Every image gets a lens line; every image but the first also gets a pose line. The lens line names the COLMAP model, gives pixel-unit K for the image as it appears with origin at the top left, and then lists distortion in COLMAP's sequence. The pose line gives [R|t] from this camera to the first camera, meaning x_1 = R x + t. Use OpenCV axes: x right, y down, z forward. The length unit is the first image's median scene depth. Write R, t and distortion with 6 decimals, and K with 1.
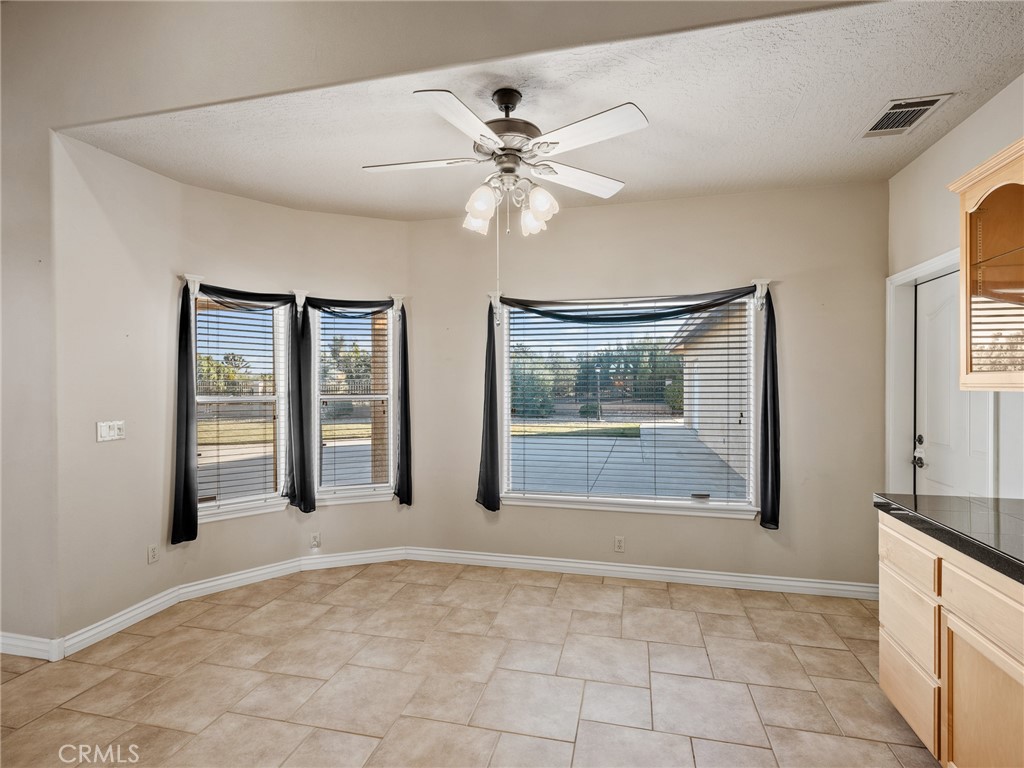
lens RADIAL K [[521.2, 0, 512.3], [0, 521.2, 384.4], [0, 0, 1]] dist [-0.000260, -0.000090]
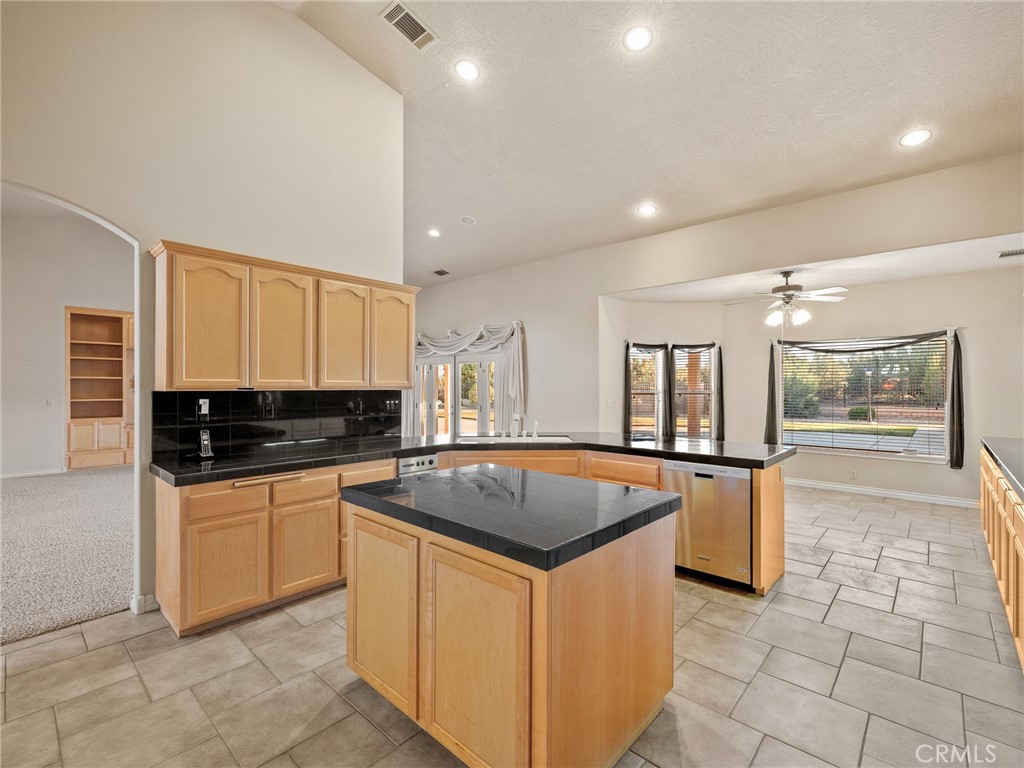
lens RADIAL K [[475.8, 0, 509.3], [0, 475.8, 383.9], [0, 0, 1]] dist [0.001554, -0.000158]
pose [[0.877846, 0.002251, -0.478937, -0.051137], [-0.004908, 0.999979, -0.004295, 0.003490], [0.478917, 0.006121, 0.877839, -1.008398]]
